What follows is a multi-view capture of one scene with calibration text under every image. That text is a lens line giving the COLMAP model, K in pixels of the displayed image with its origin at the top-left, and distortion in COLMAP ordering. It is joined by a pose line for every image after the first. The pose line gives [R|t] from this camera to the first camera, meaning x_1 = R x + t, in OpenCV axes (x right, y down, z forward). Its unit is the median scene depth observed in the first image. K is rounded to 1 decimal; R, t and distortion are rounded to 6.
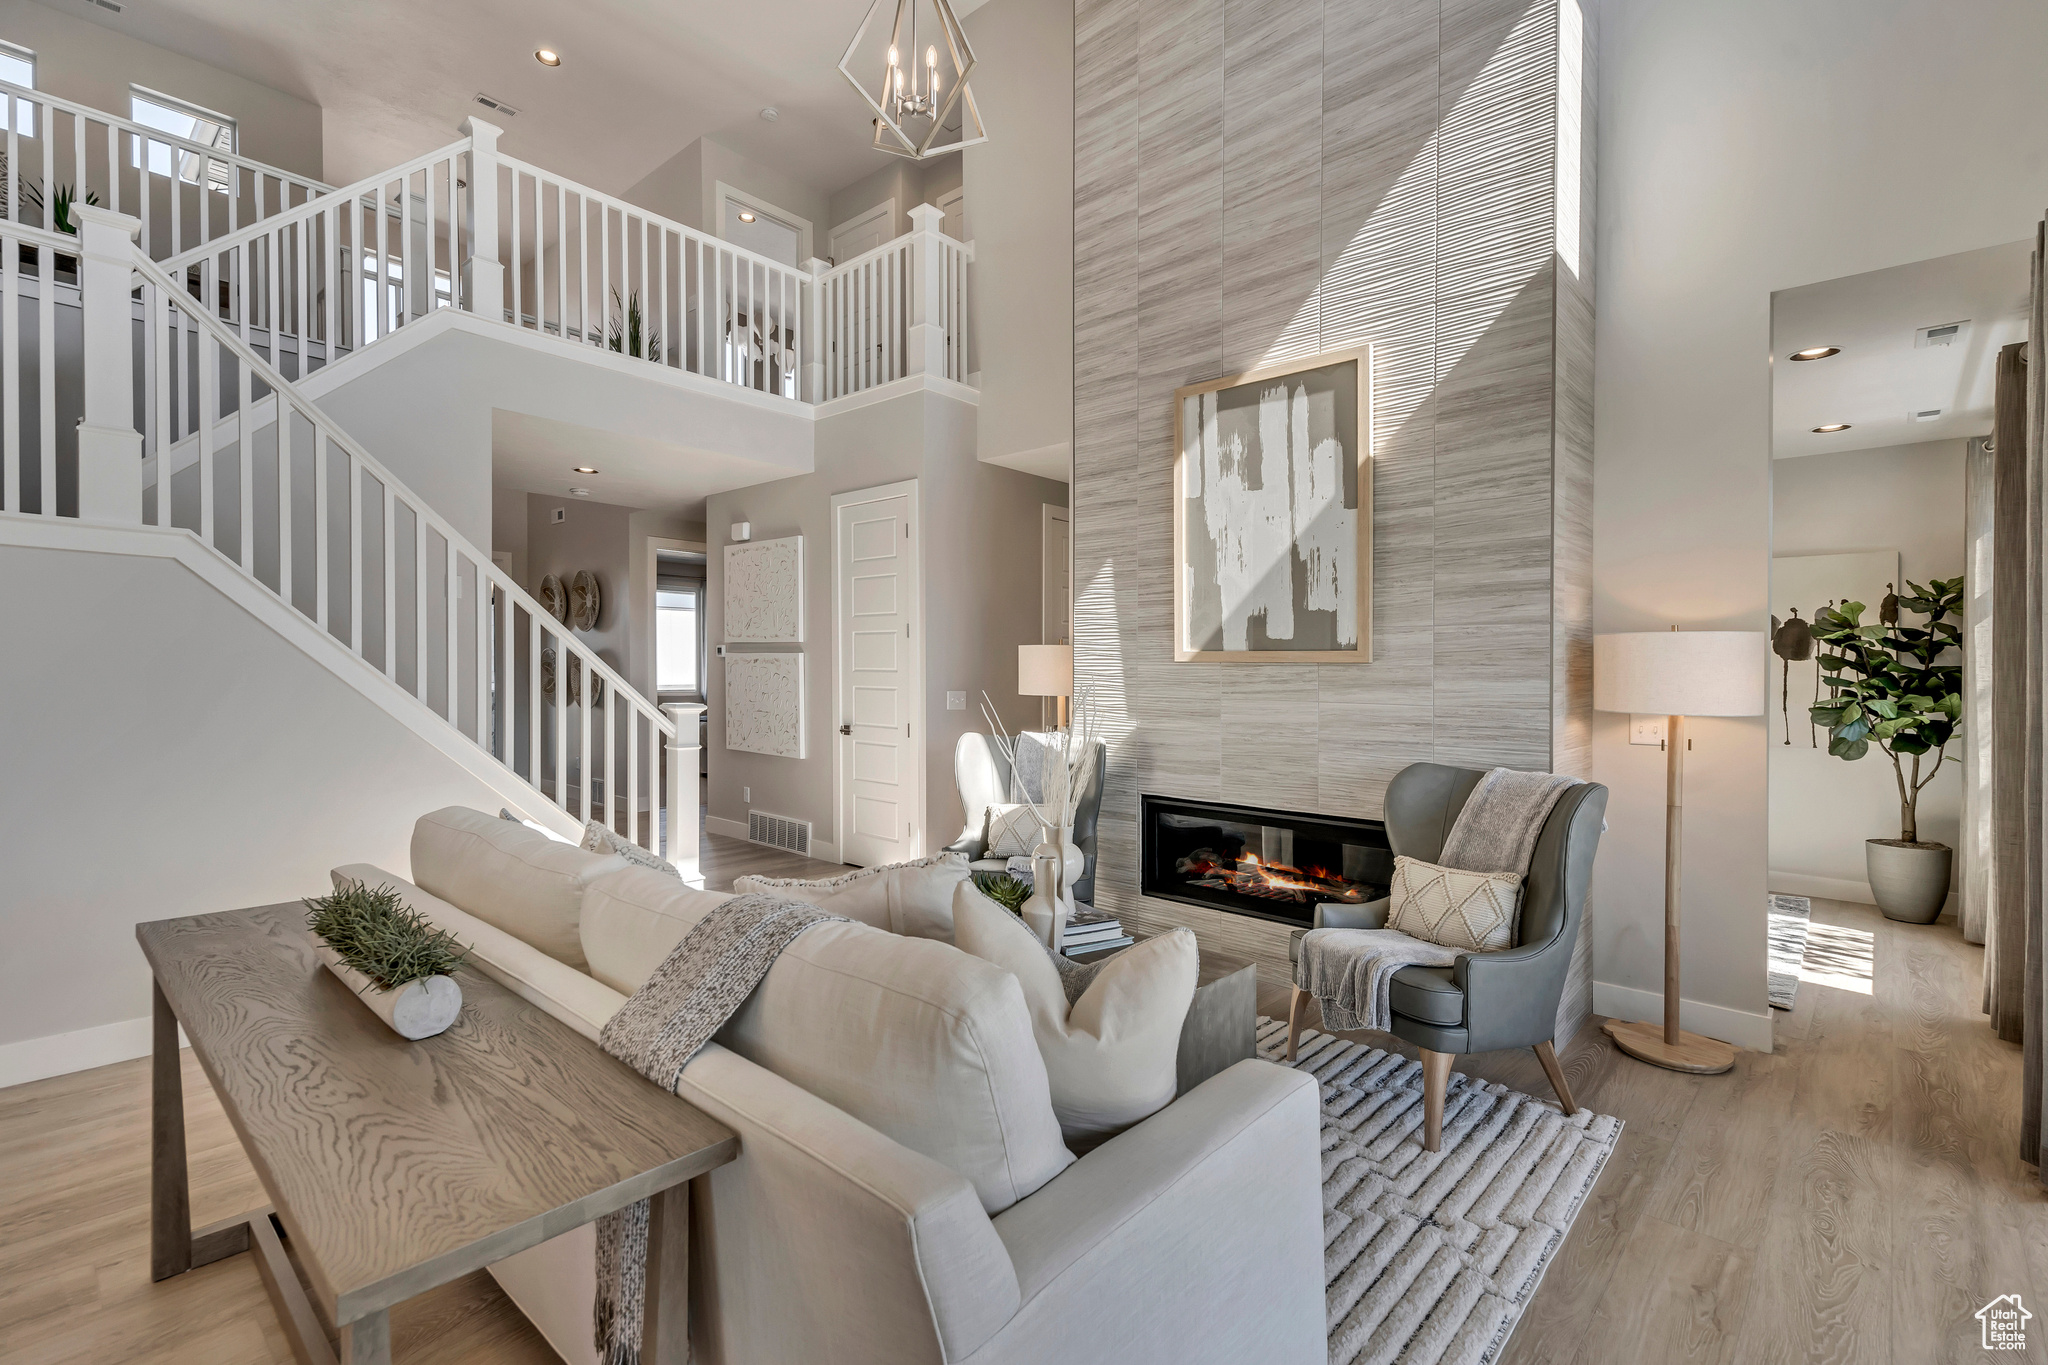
lens RADIAL K [[935.9, 0, 1014.3], [0, 935.9, 670.3], [0, 0, 1]] dist [0.024230, 0.000932]
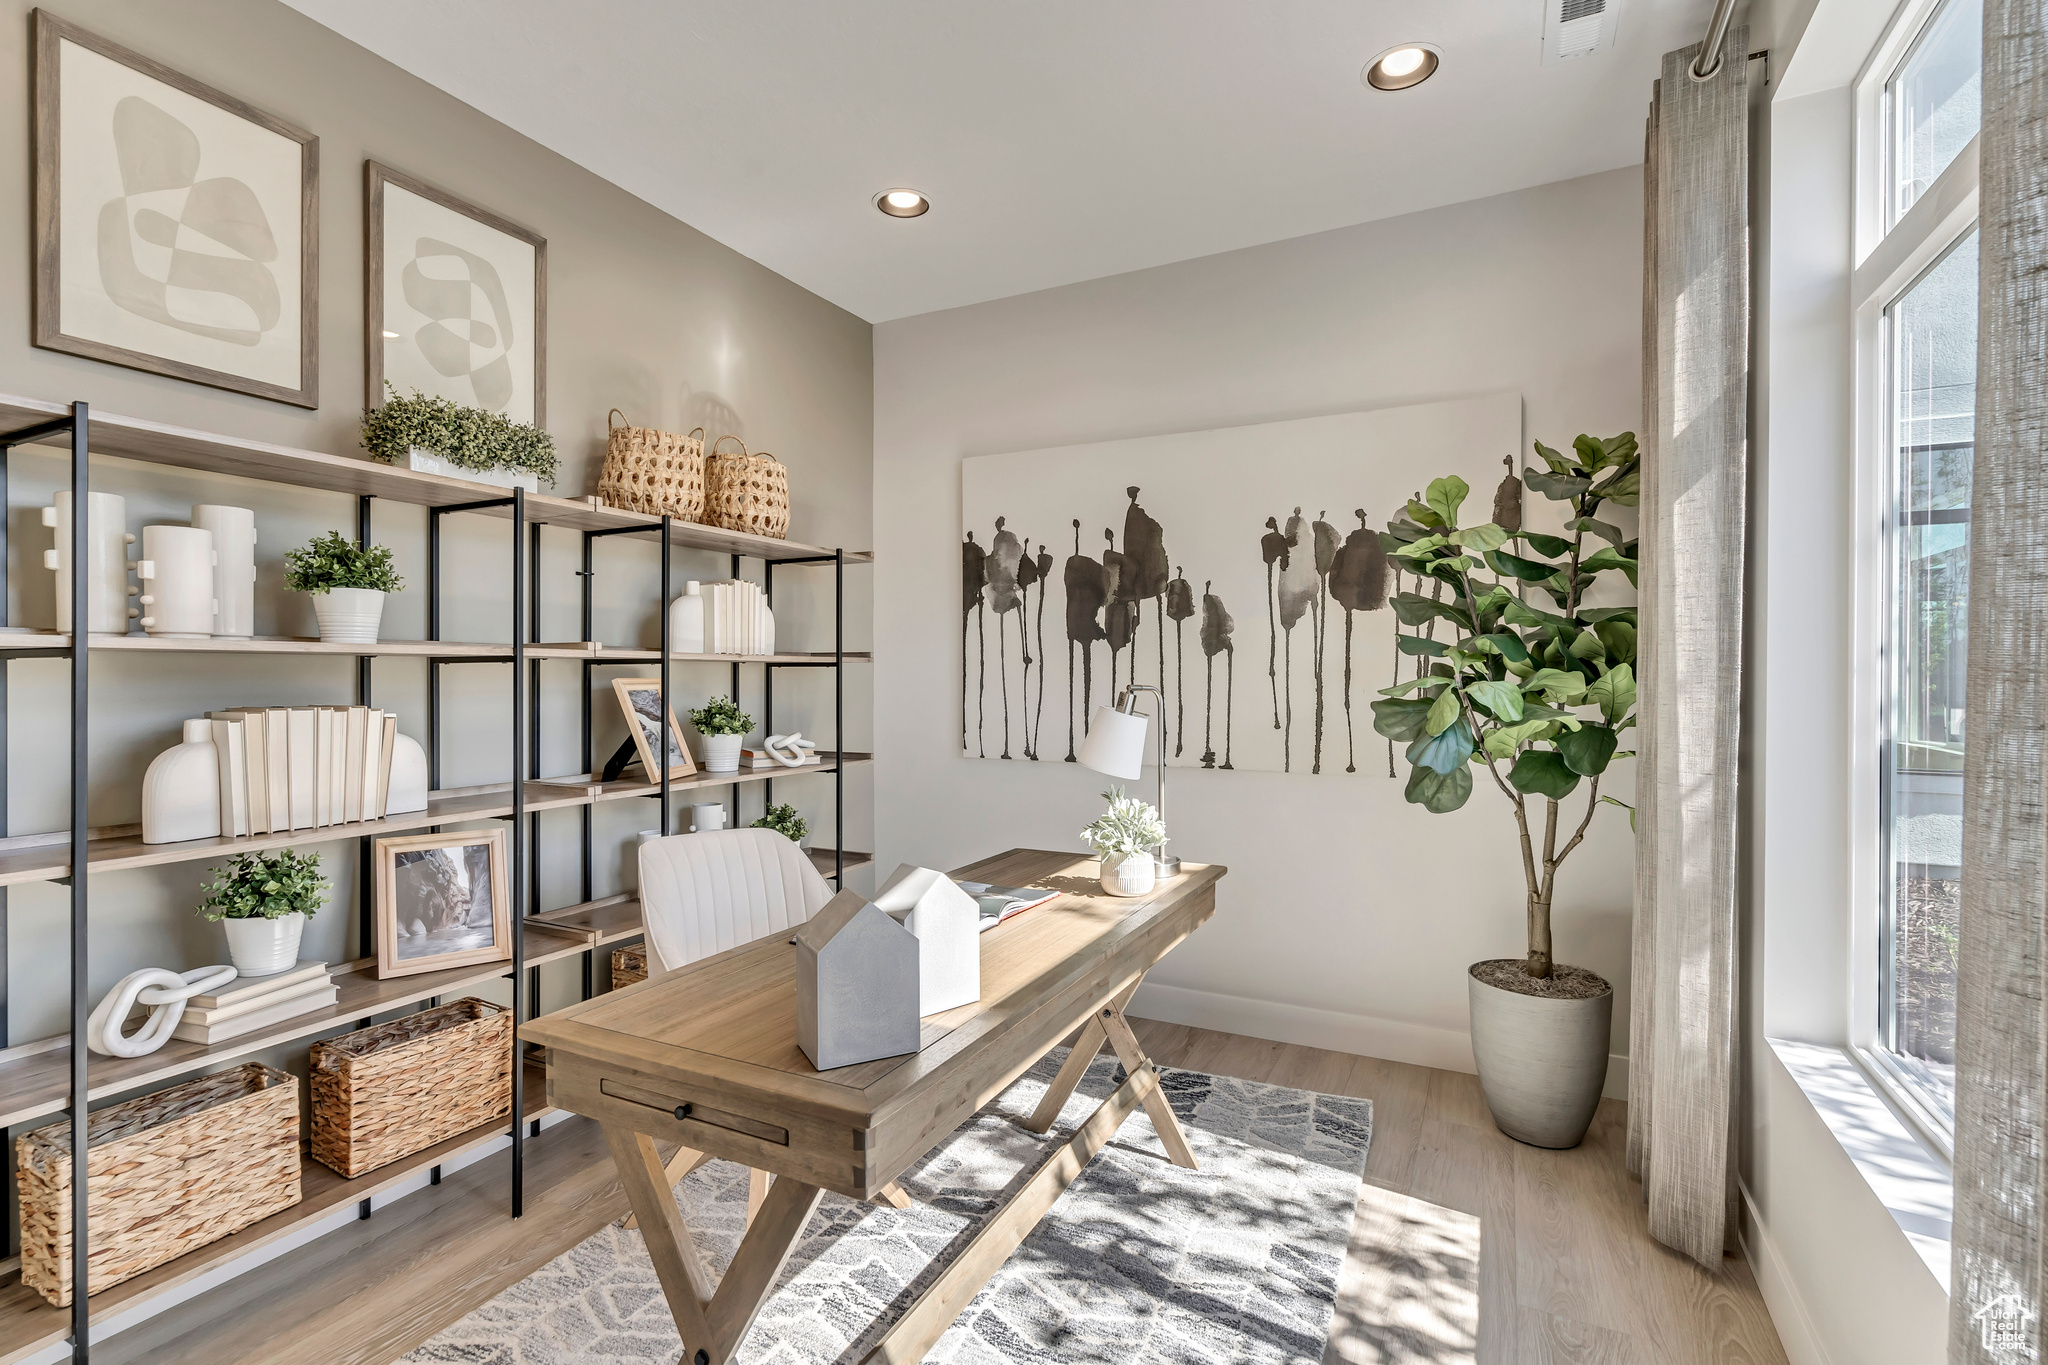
lens RADIAL K [[935.9, 0, 1031.8], [0, 935.9, 681.8], [0, 0, 1]] dist [0.024230, 0.000932]
pose [[0.962083, -0.014961, 0.272347, 0.555081], [0.011160, 0.999818, 0.015499, 0.021112], [-0.272529, -0.011871, 0.962074, 0.608615]]
